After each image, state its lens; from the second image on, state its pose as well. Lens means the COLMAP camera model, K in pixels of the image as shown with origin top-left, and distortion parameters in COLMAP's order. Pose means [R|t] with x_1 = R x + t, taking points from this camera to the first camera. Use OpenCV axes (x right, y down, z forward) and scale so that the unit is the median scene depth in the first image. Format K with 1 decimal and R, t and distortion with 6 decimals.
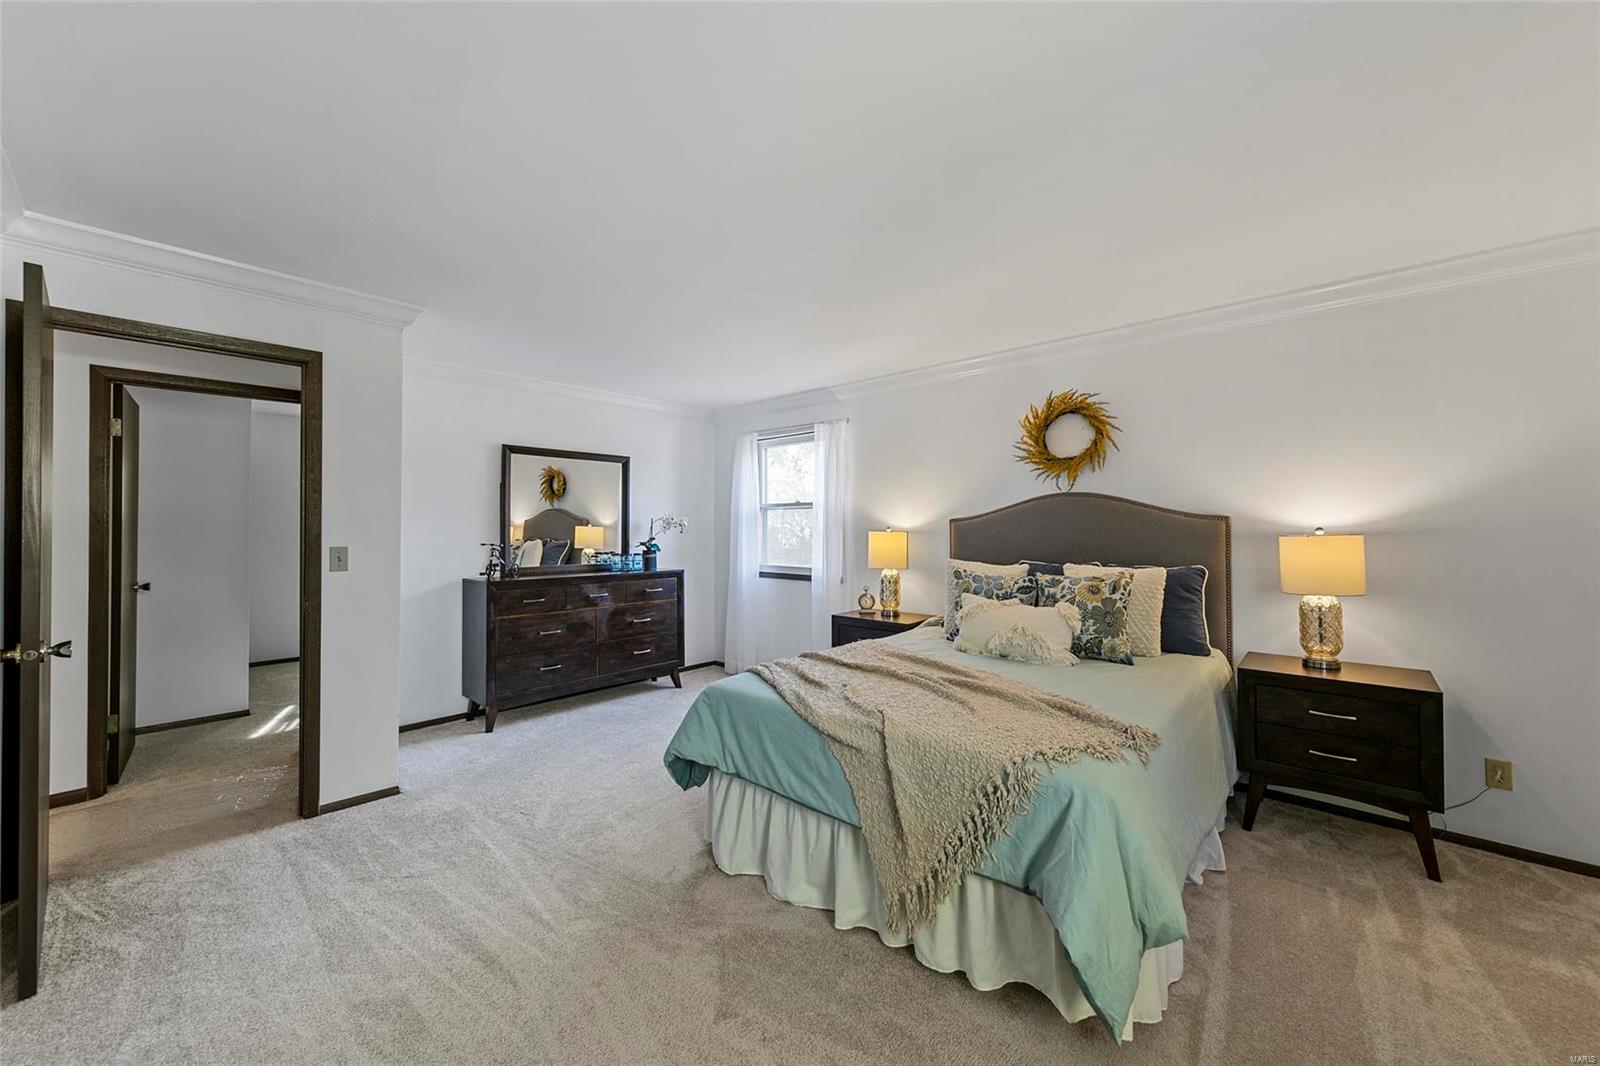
lens RADIAL K [[625.5, 0, 800.9], [0, 625.5, 528.1], [0, 0, 1]] dist [0.005253, -0.000096]
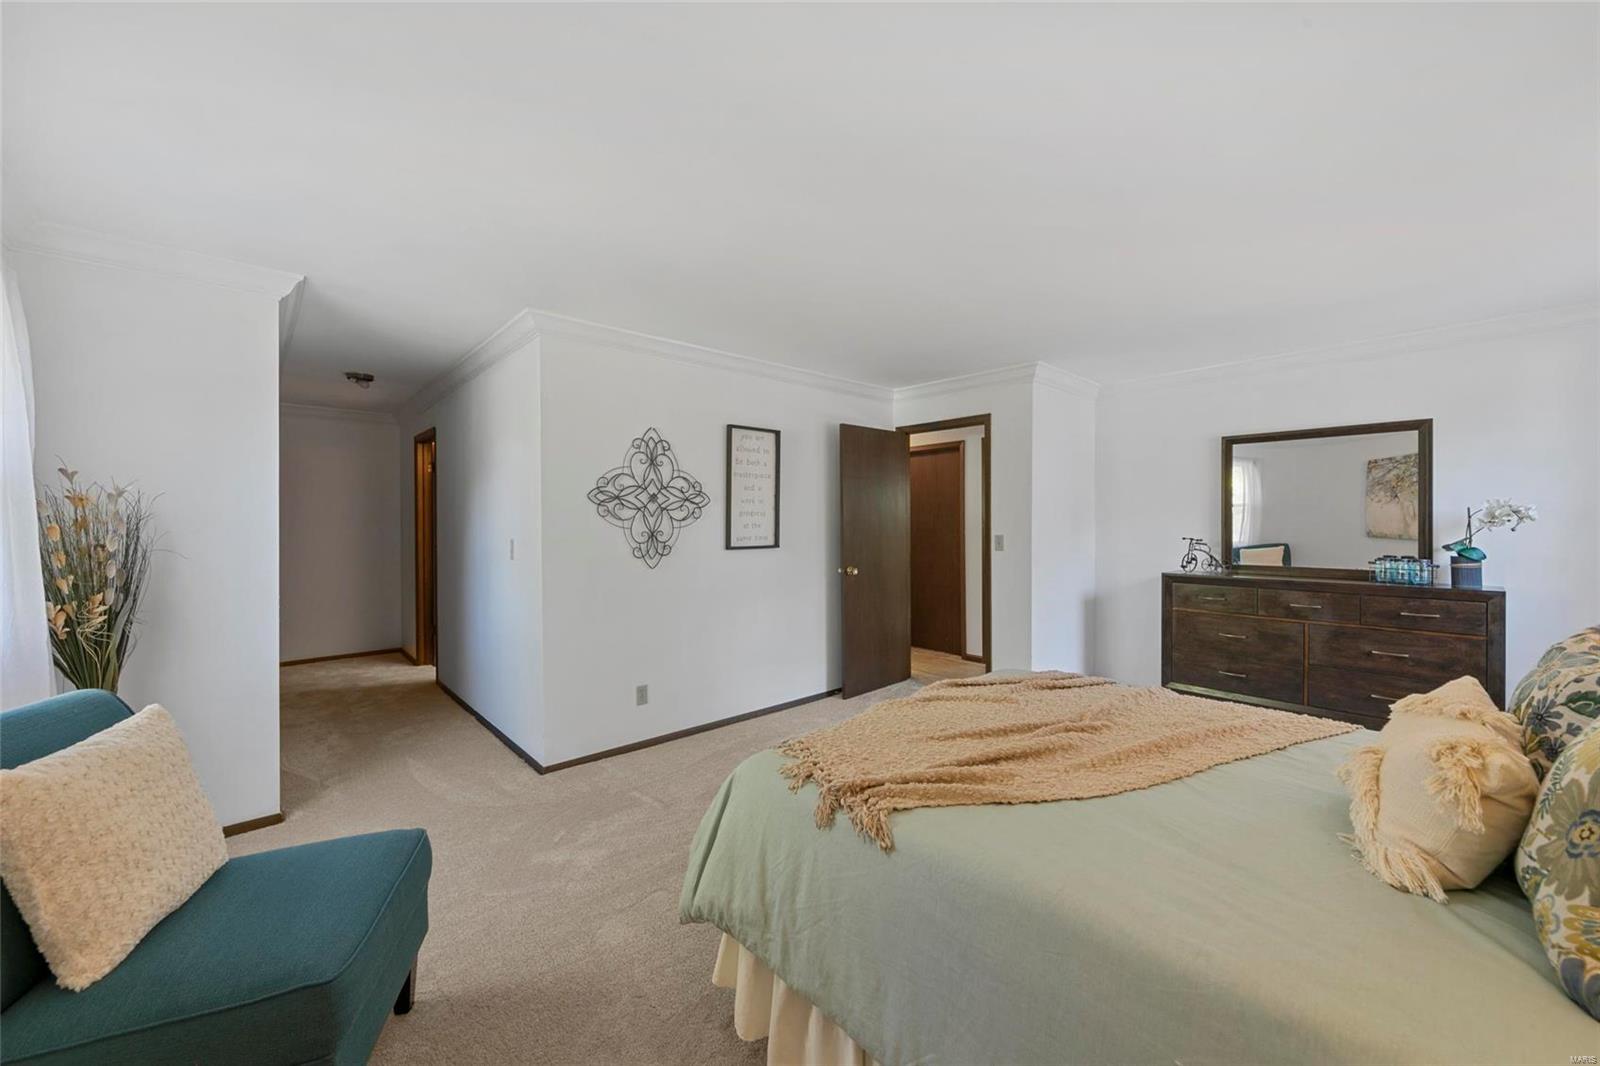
lens RADIAL K [[625.5, 0, 800.9], [0, 625.5, 528.1], [0, 0, 1]] dist [0.005253, -0.000096]
pose [[-0.136536, 0.008584, -0.990598, 0.550806], [0.002366, 0.999962, 0.008339, -0.001099], [0.990632, -0.001205, -0.136551, 0.455560]]
